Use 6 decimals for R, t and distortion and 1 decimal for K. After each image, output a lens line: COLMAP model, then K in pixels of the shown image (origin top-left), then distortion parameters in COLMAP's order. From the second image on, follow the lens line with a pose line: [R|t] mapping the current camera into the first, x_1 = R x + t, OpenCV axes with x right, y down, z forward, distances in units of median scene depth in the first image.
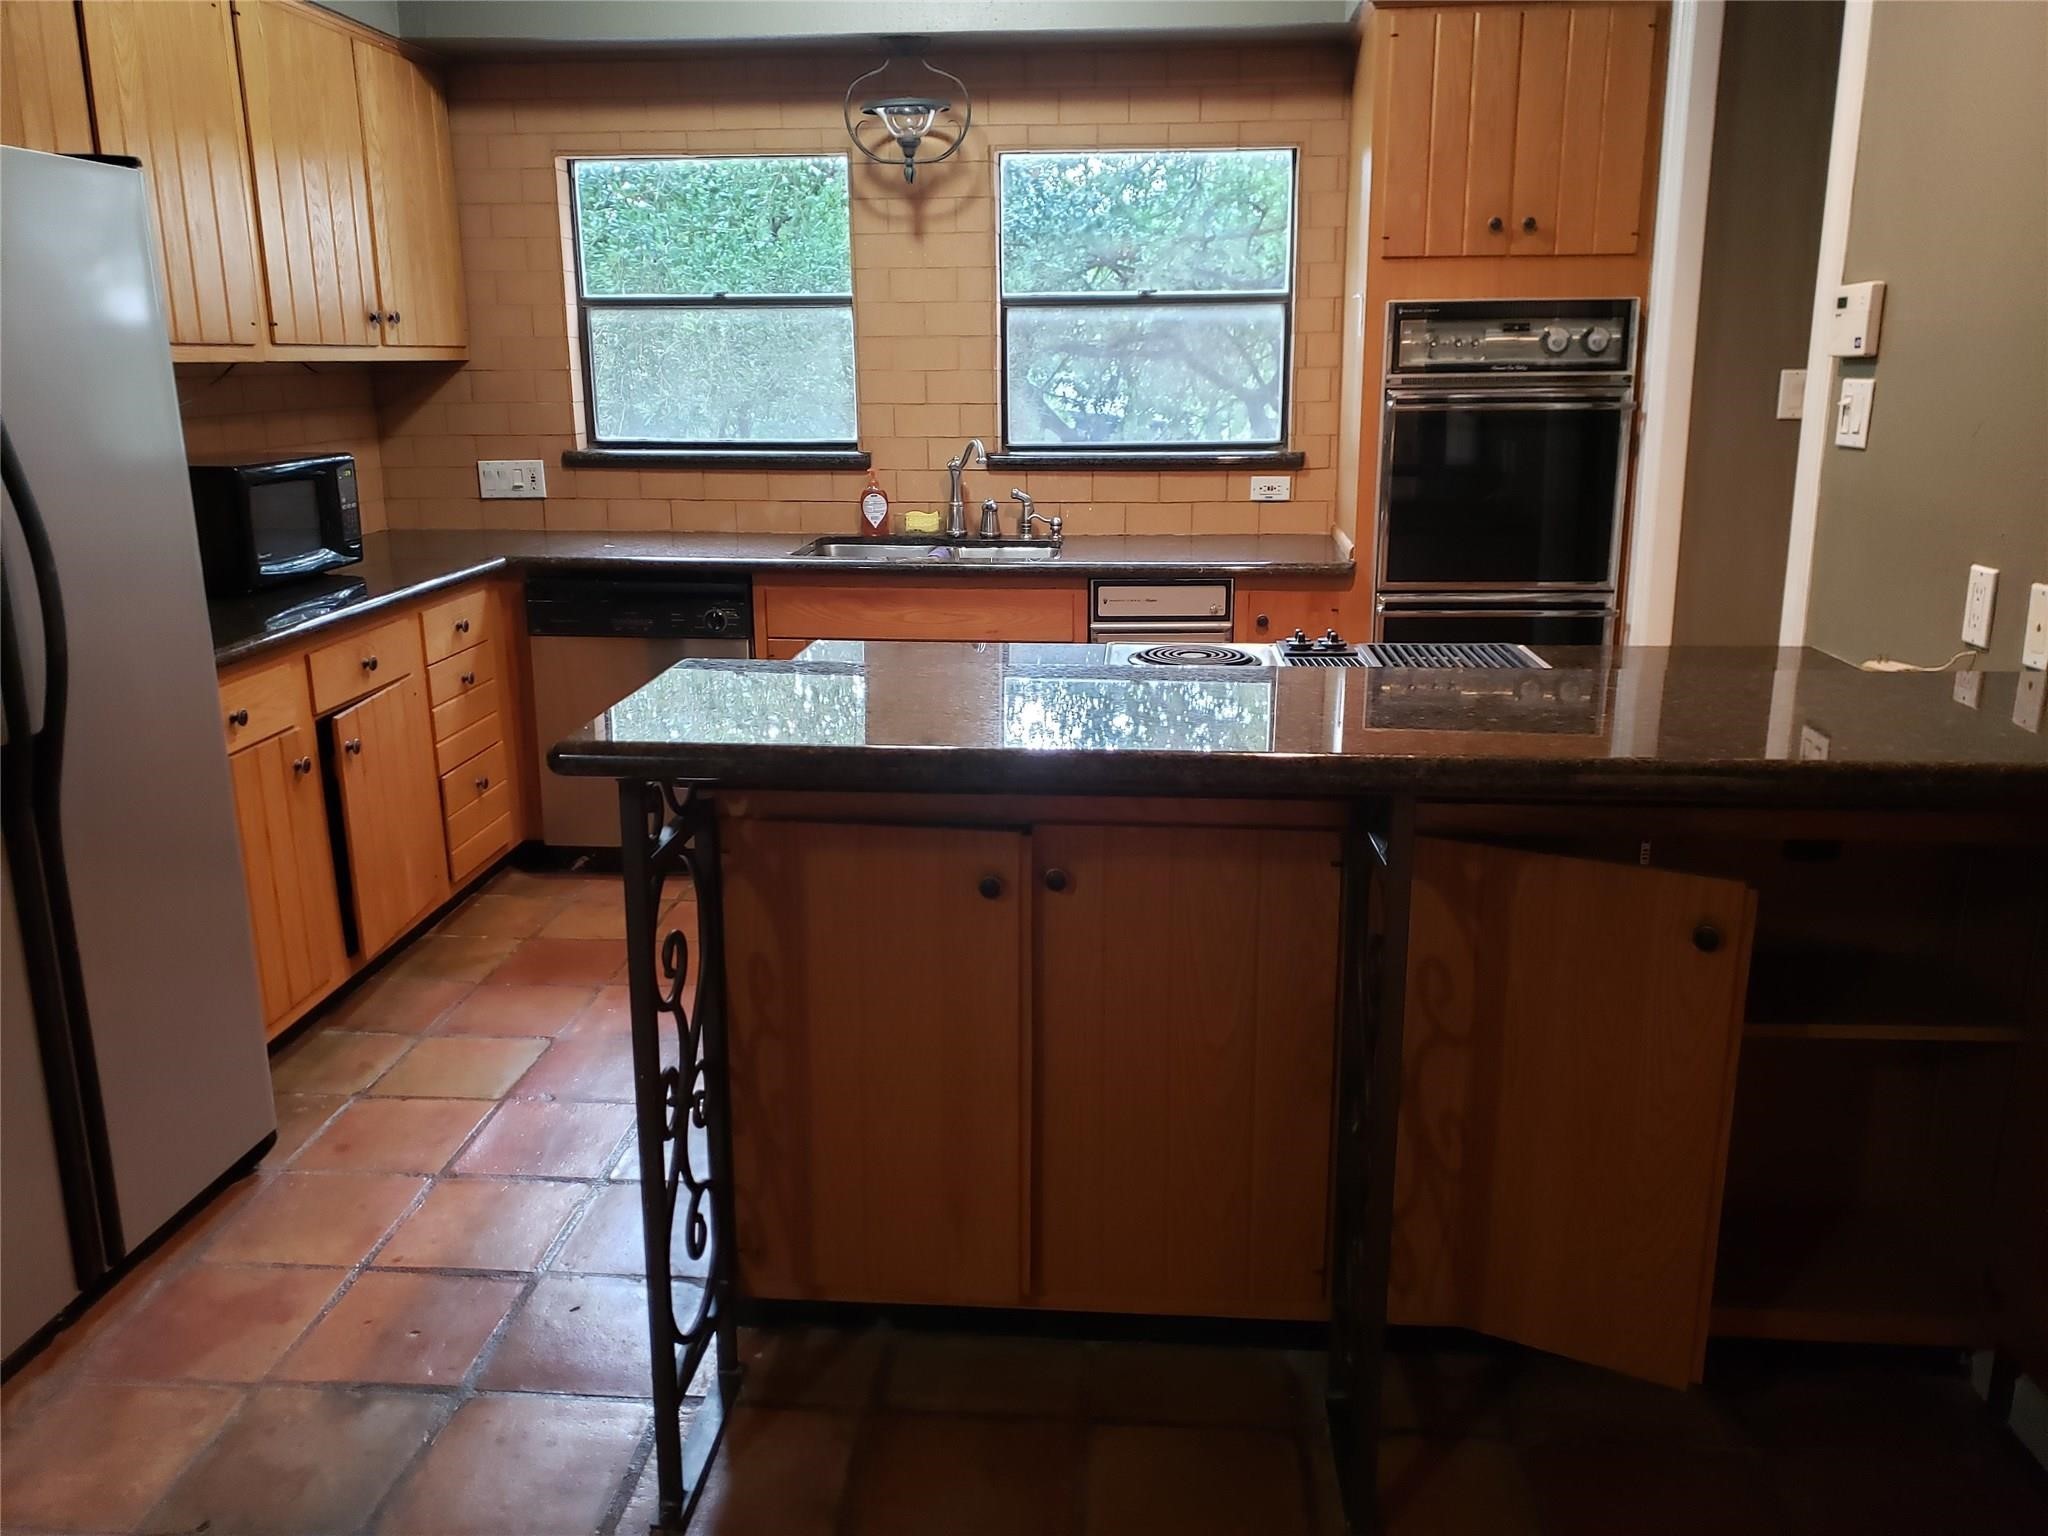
lens RADIAL K [[1592.4, 0, 984.6], [0, 1592.4, 758.3], [0, 0, 1]] dist [0.094119, -0.115099]
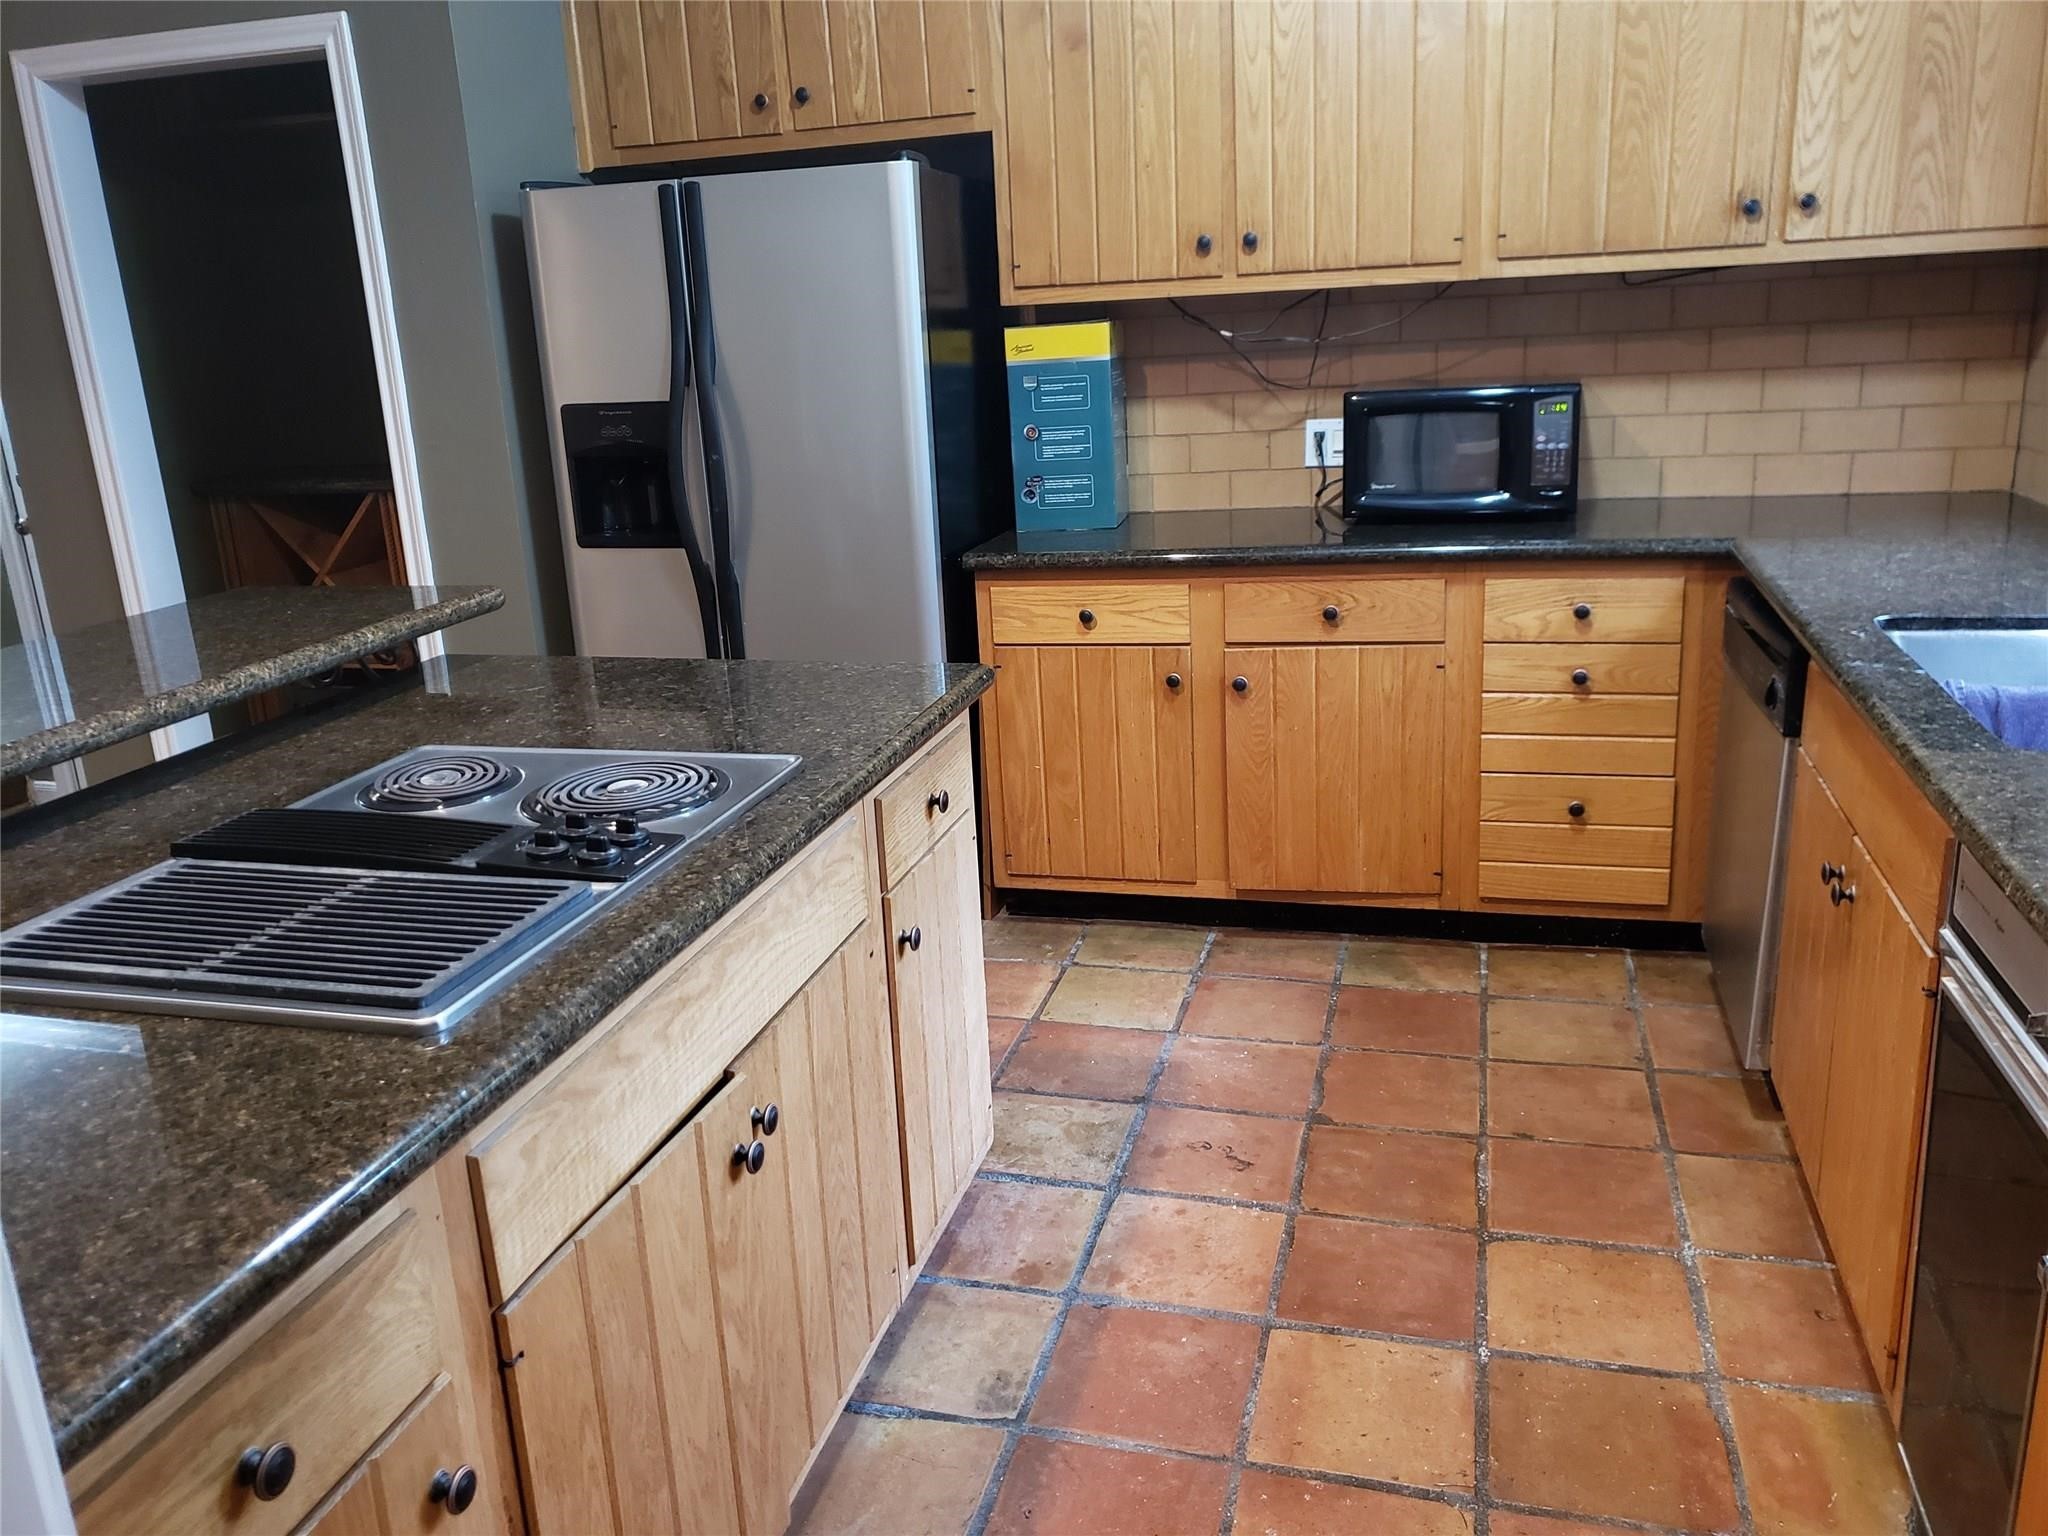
lens RADIAL K [[1592.4, 0, 984.6], [0, 1592.4, 758.3], [0, 0, 1]] dist [0.094119, -0.115099]
pose [[-0.221105, 0.277428, -0.934958, 0.546098], [-0.178269, 0.931036, 0.318422, -0.233624], [0.958818, 0.237079, -0.156400, 0.937095]]
